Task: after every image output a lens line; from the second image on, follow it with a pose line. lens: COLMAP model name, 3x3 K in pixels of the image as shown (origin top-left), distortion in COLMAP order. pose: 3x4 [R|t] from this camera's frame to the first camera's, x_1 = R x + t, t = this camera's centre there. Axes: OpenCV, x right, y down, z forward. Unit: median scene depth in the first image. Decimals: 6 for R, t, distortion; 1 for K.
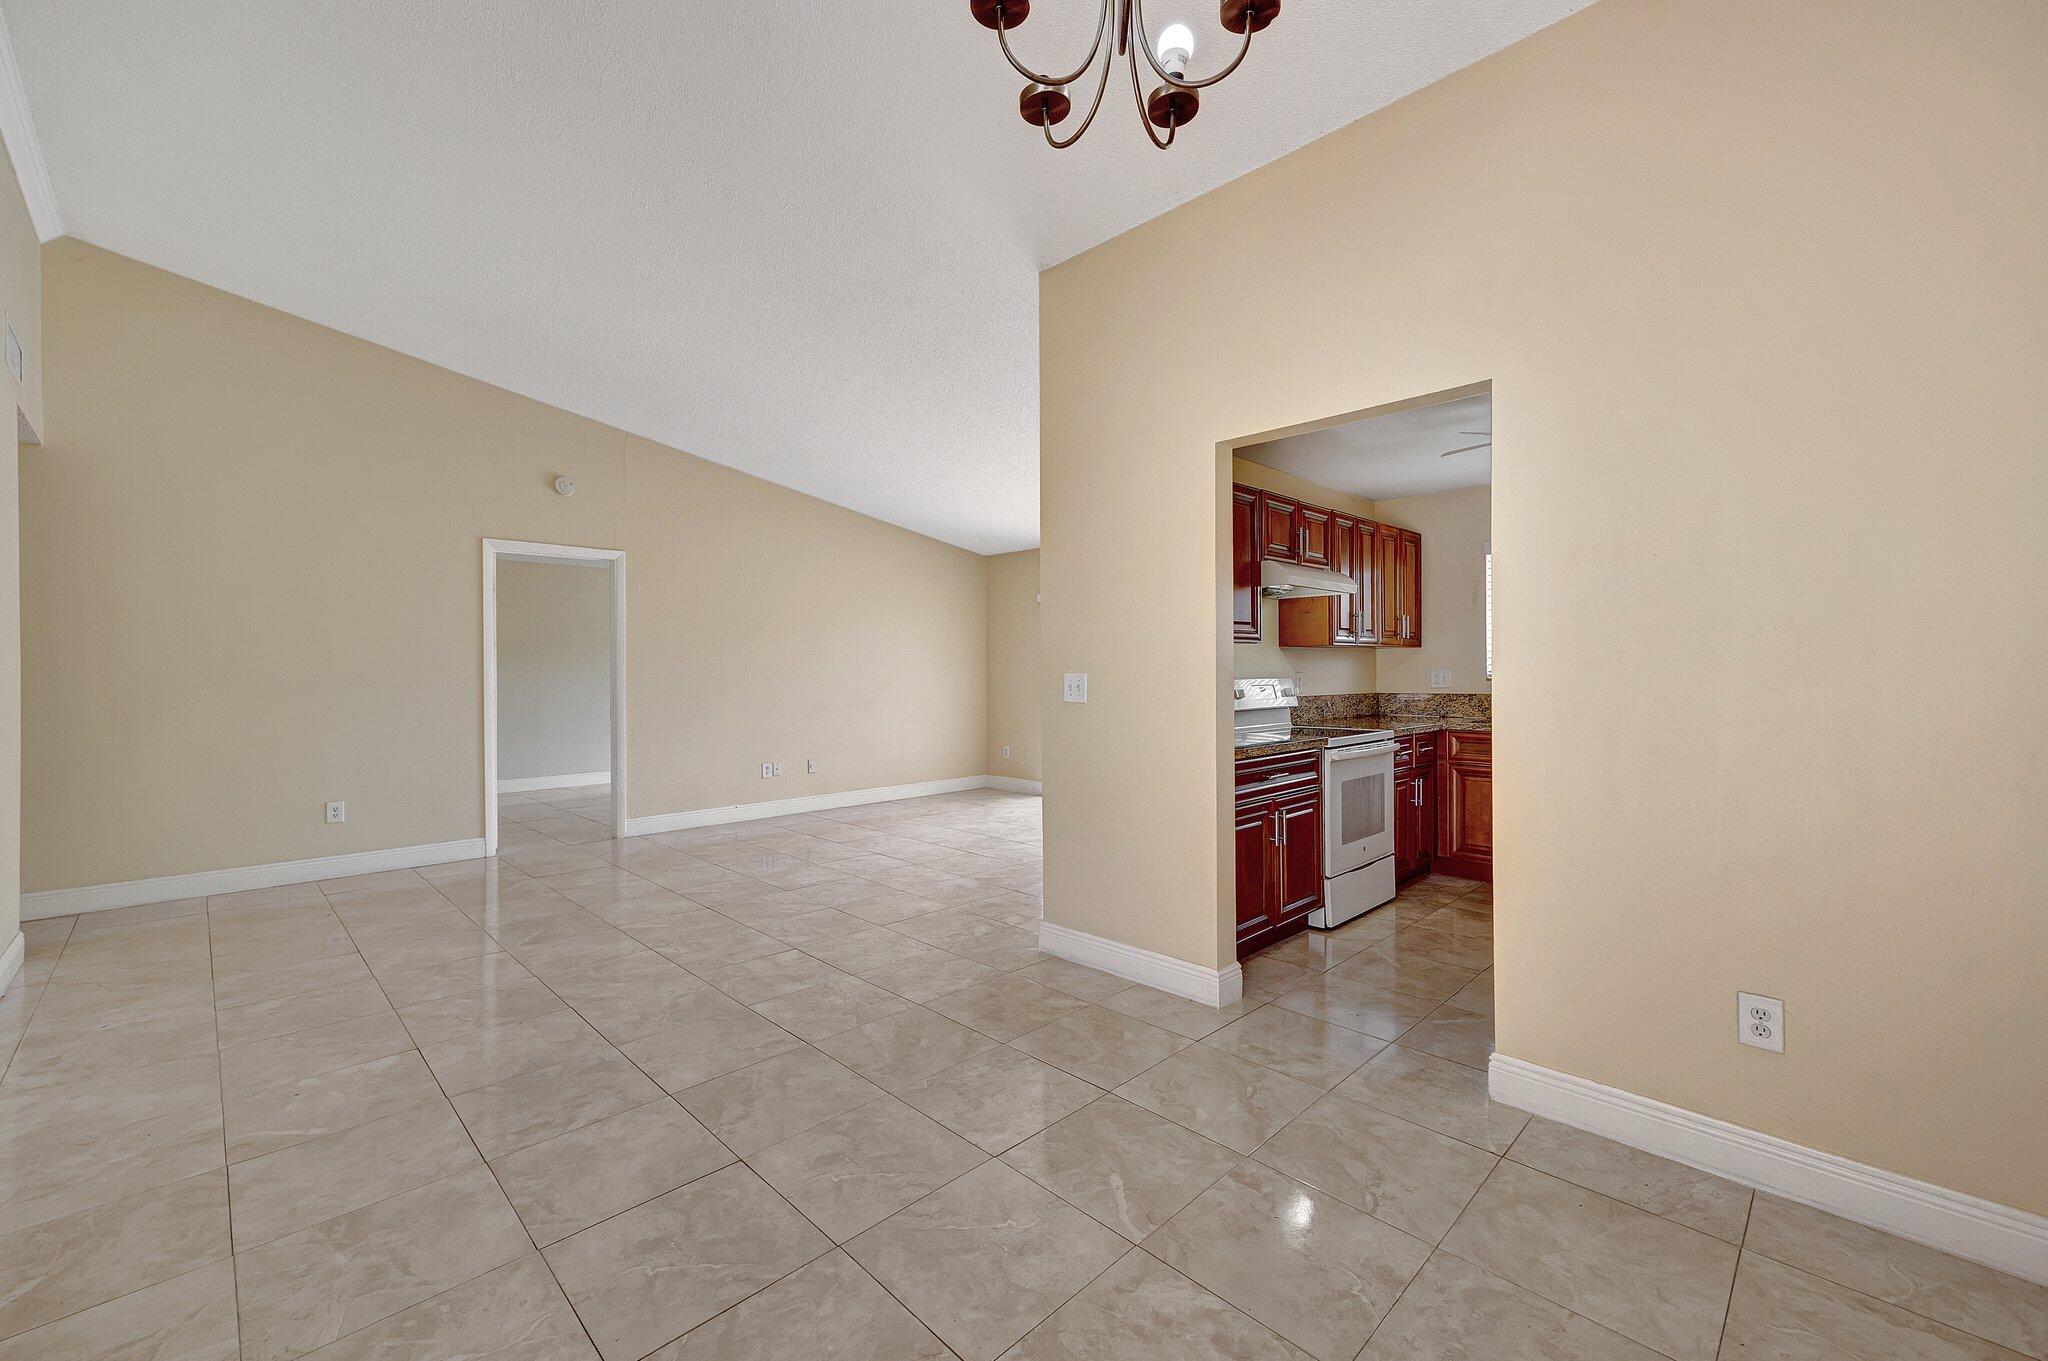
lens RADIAL K [[834.3, 0, 1029.7], [0, 834.3, 683.6], [0, 0, 1]] dist [0.008842, -0.001258]
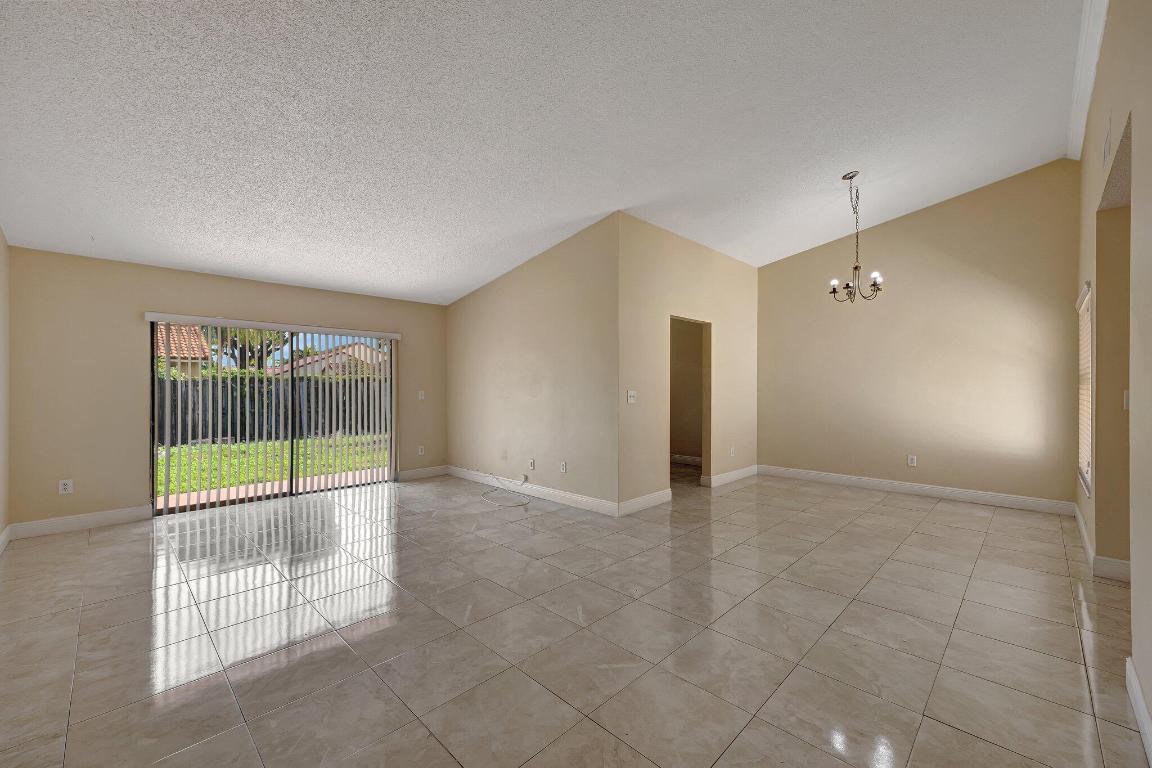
lens RADIAL K [[469.3, 0, 579.2], [0, 469.3, 385.7], [0, 0, 1]] dist [0.008842, -0.001258]
pose [[-0.015424, 0.007349, 0.999854, -1.216537], [0.019647, 0.999782, -0.007045, -0.017473], [-0.999688, 0.019536, -0.015565, 1.113089]]
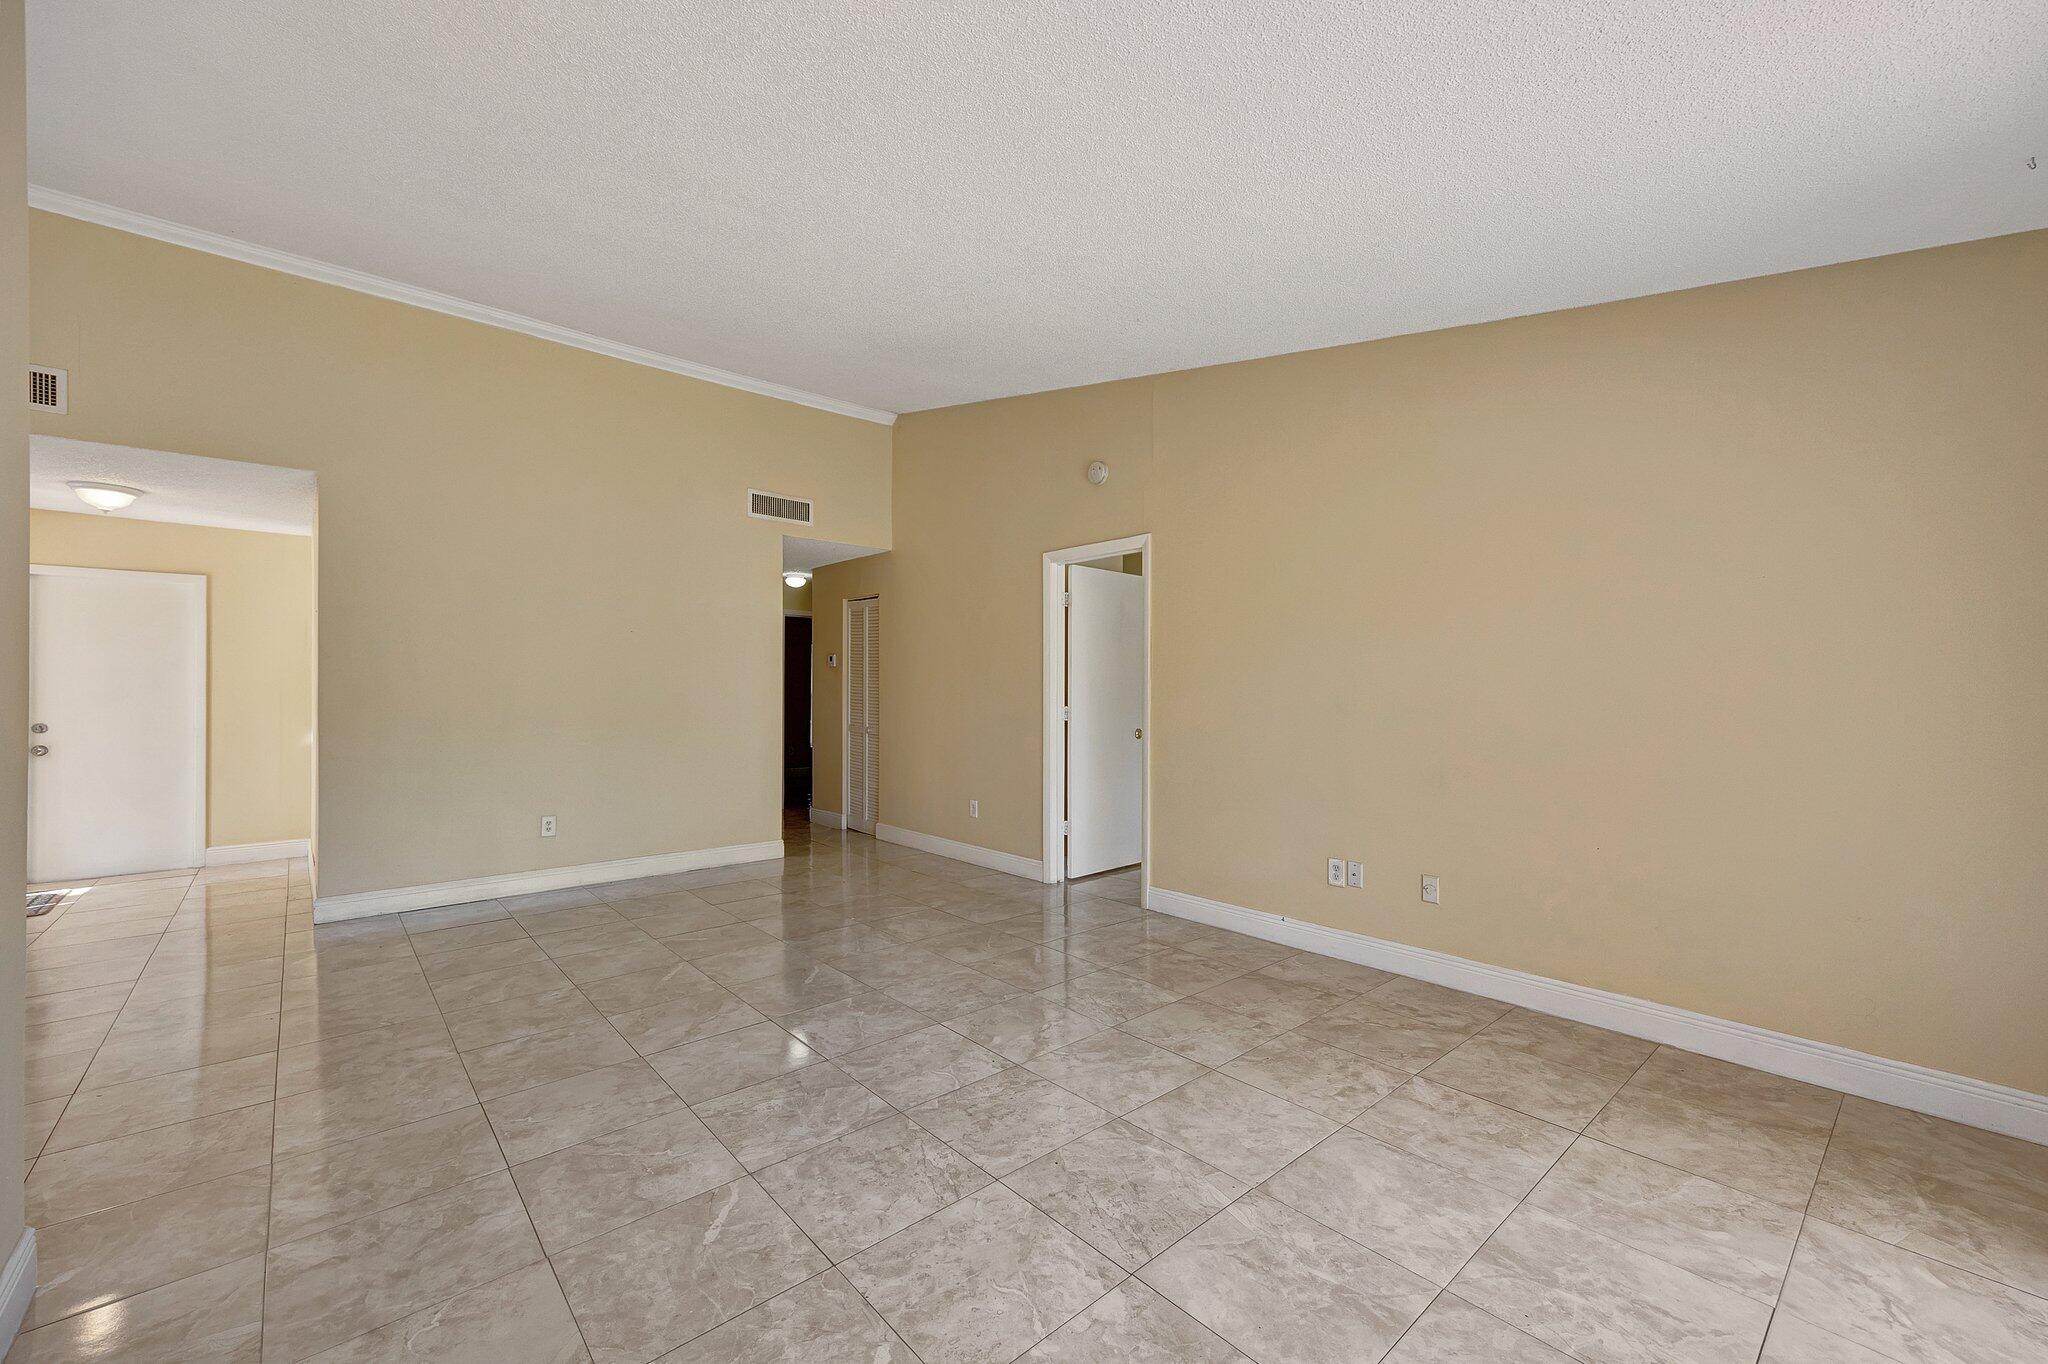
lens RADIAL K [[824.2, 0, 1017.0], [0, 824.2, 690.1], [0, 0, 1]] dist [0.022999, -0.000209]
pose [[-0.068342, 0.002795, -0.997658, 0.452700], [-0.016141, 0.999862, 0.003907, -0.026580], [0.997531, 0.016370, -0.068288, 1.578079]]
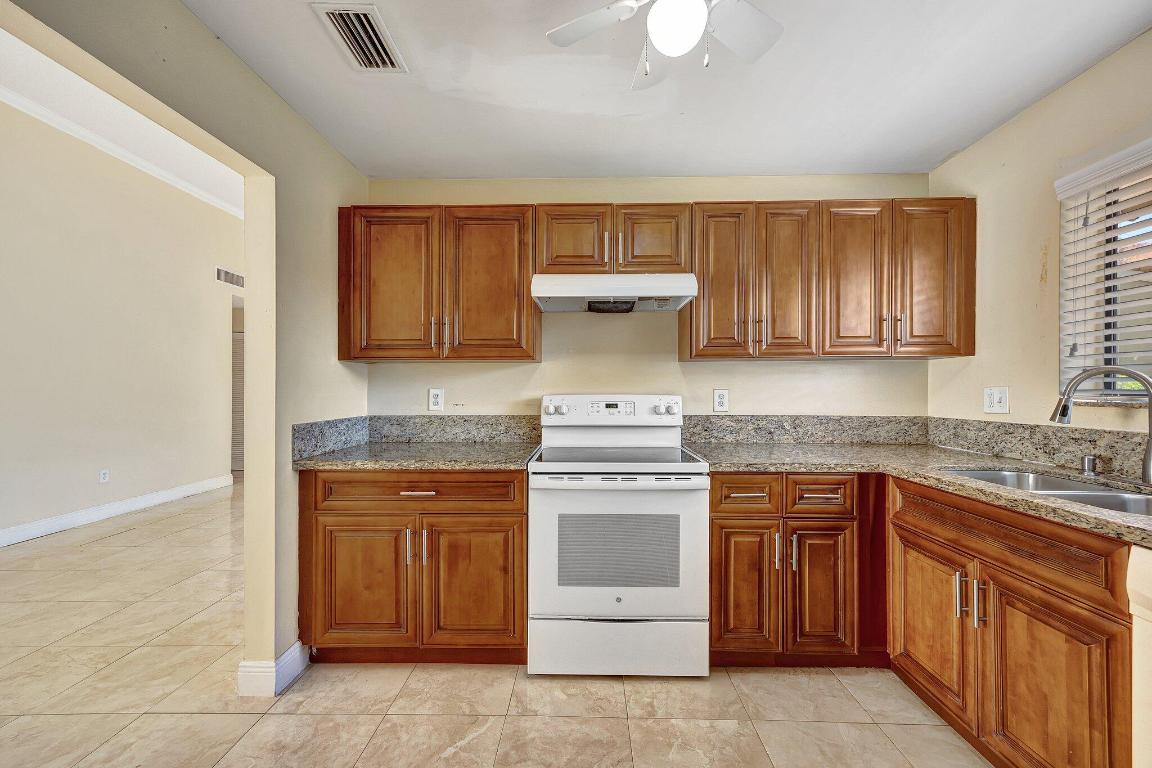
lens RADIAL K [[463.4, 0, 579.9], [0, 463.4, 389.0], [0, 0, 1]] dist [0.014136, 0.000330]
pose [[0.694043, 0.007907, -0.719890, 0.806701], [-0.013582, 0.999906, -0.002111, -0.014167], [0.719805, 0.011243, 0.694085, 0.734730]]
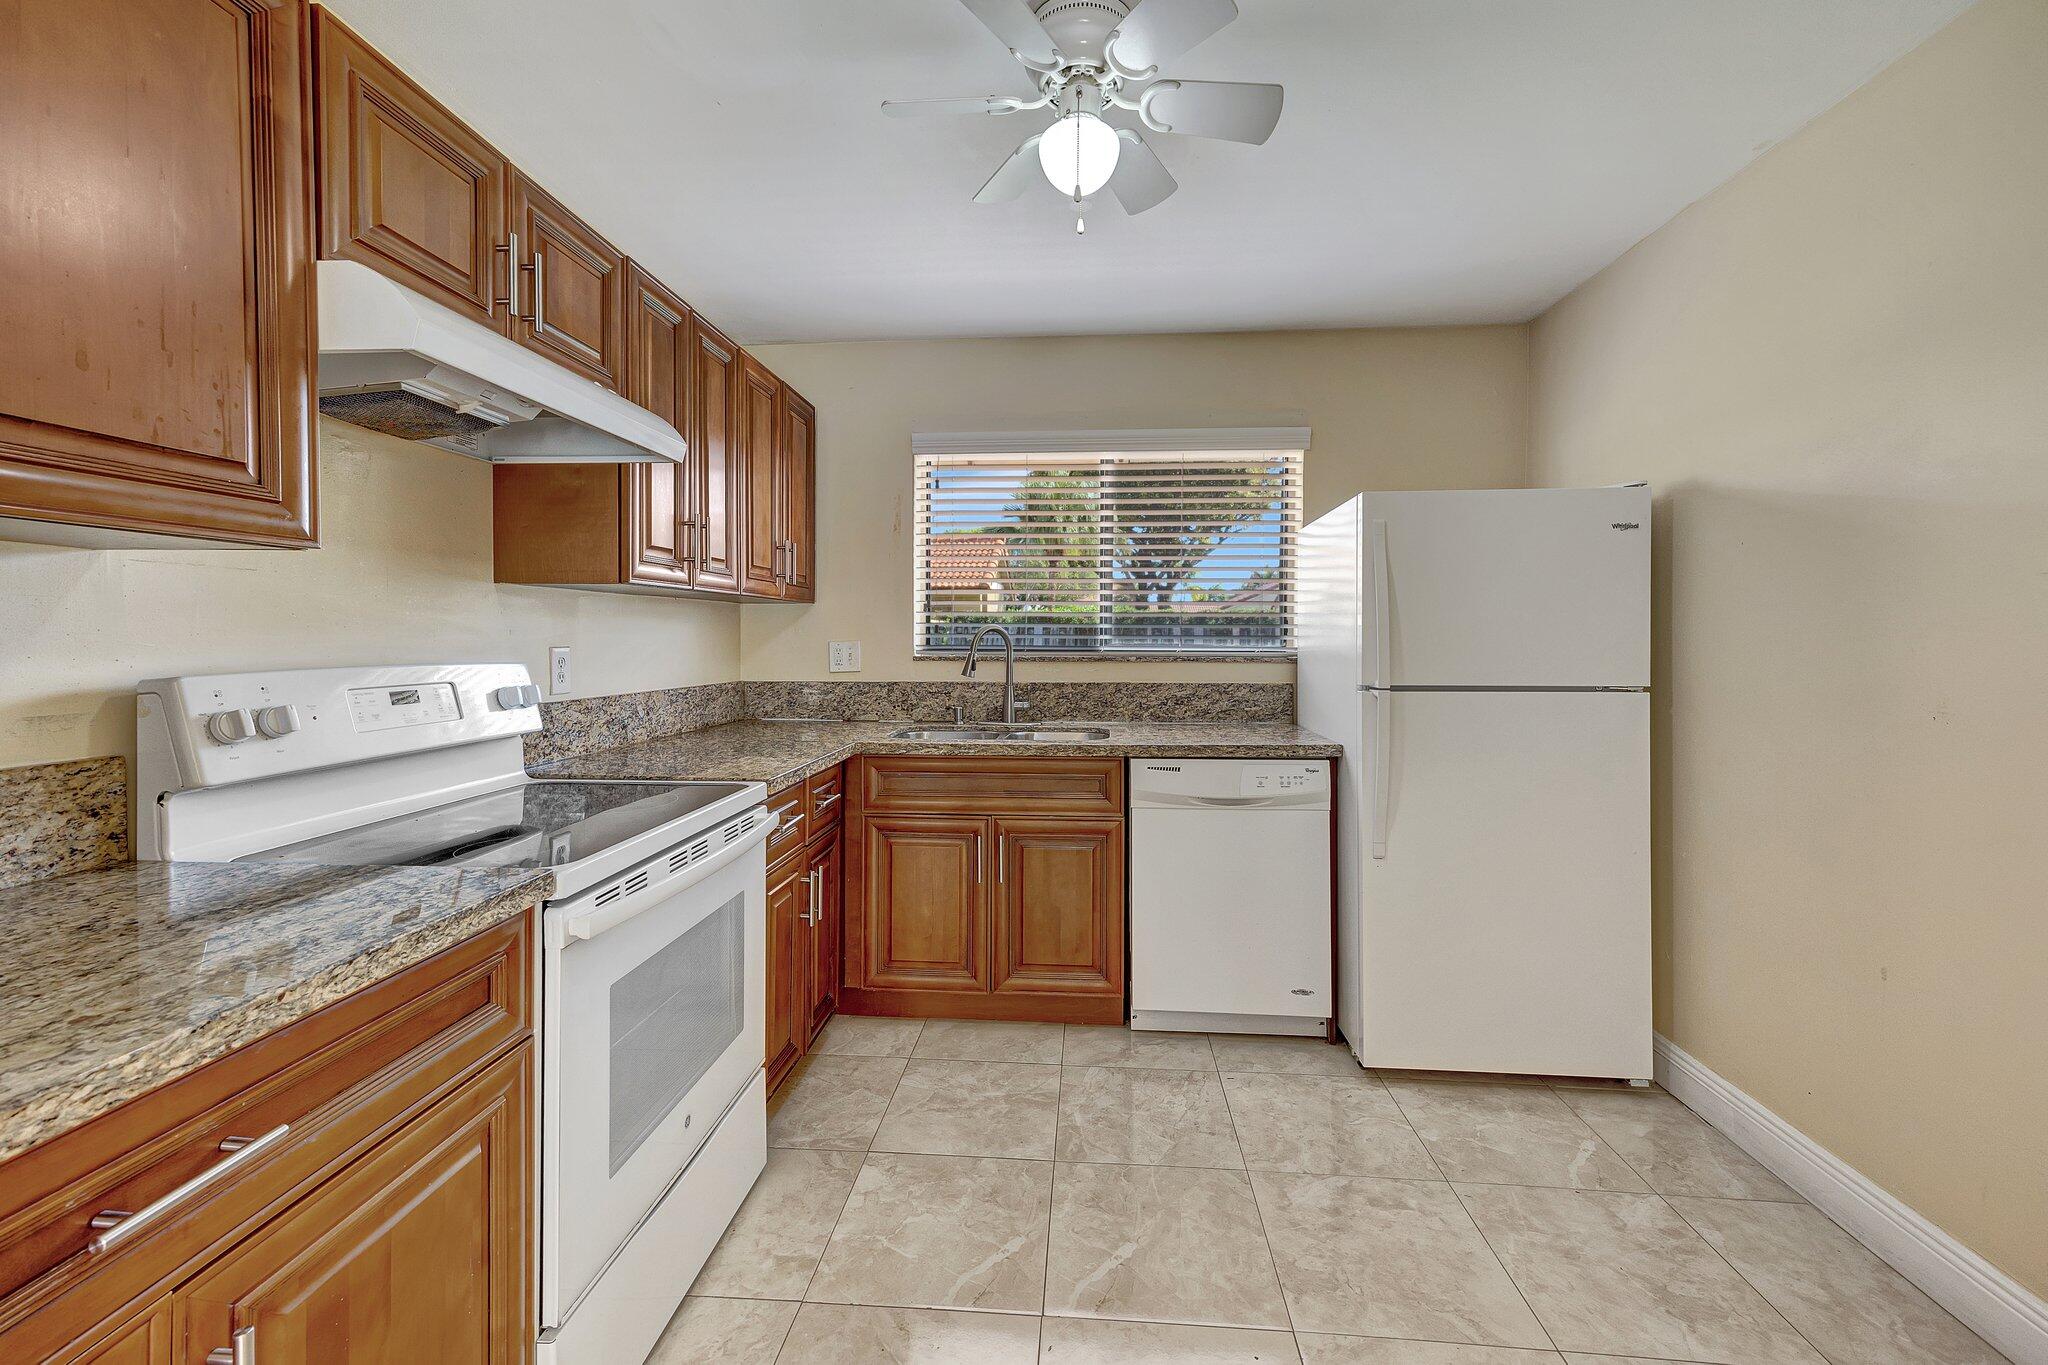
lens RADIAL K [[832.6, 0, 1027.7], [0, 832.6, 643.8], [0, 0, 1]] dist [0.010738, -0.000064]
pose [[0.759924, 0.006020, 0.649984, 0.307664], [-0.001435, 0.999970, -0.007583, -0.016421], [-0.650010, 0.004829, 0.759910, 0.698149]]
